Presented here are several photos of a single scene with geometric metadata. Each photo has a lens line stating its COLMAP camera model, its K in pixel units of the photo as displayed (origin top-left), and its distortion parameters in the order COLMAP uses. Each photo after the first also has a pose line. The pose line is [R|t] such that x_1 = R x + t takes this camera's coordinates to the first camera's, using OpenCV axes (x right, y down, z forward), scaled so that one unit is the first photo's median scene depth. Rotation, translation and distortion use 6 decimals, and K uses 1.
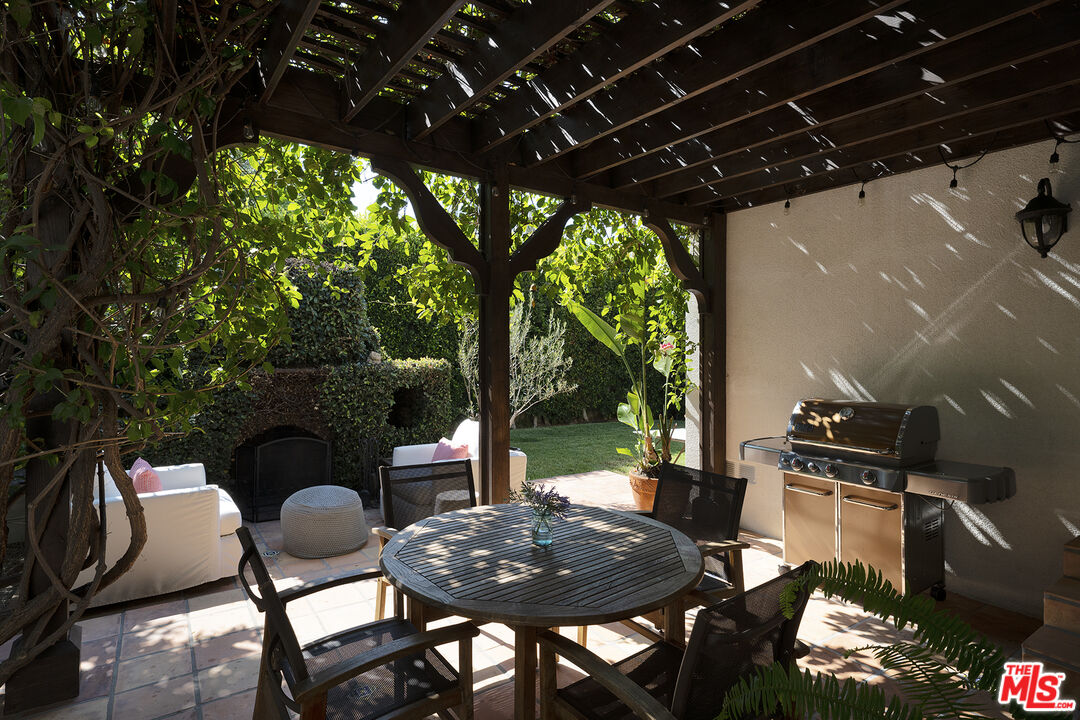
lens RADIAL K [[513.1, 0, 592.5], [0, 513.1, 350.4], [0, 0, 1]] dist [0.002081, 0.000296]
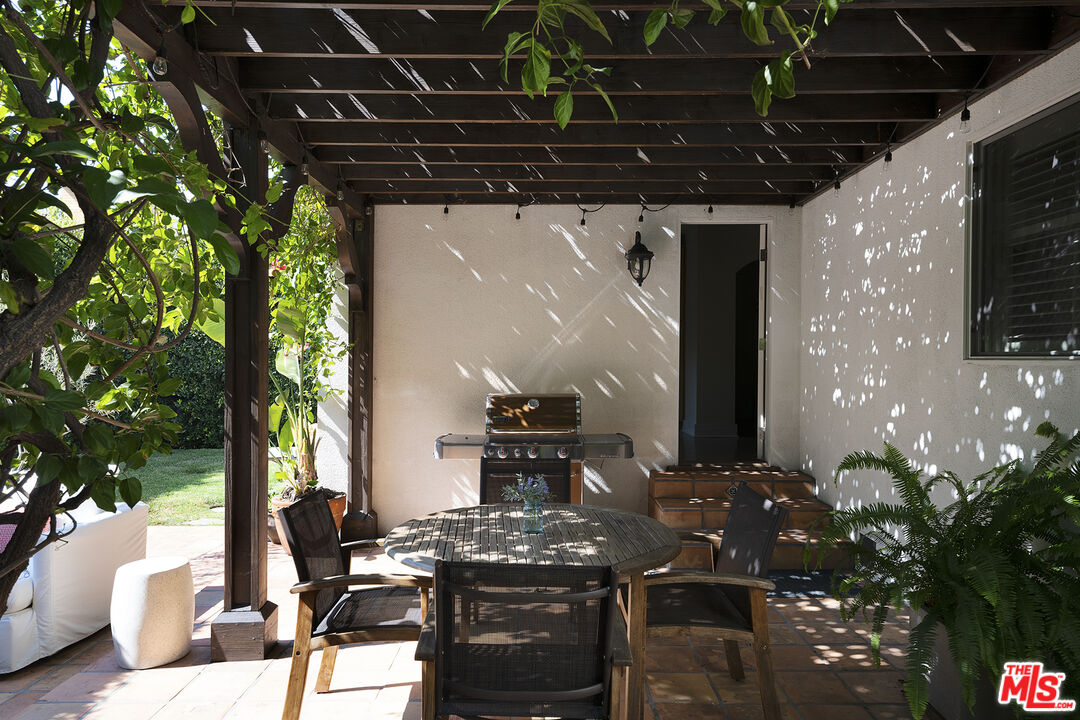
lens RADIAL K [[587.3, 0, 537.7], [0, 587.3, 362.4], [0, 0, 1]] dist [0.001222, 0.000520]
pose [[0.665548, -0.020878, 0.746063, -0.487226], [0.007497, 0.999745, 0.021289, -0.001216], [-0.746318, -0.008576, 0.665535, 0.089588]]
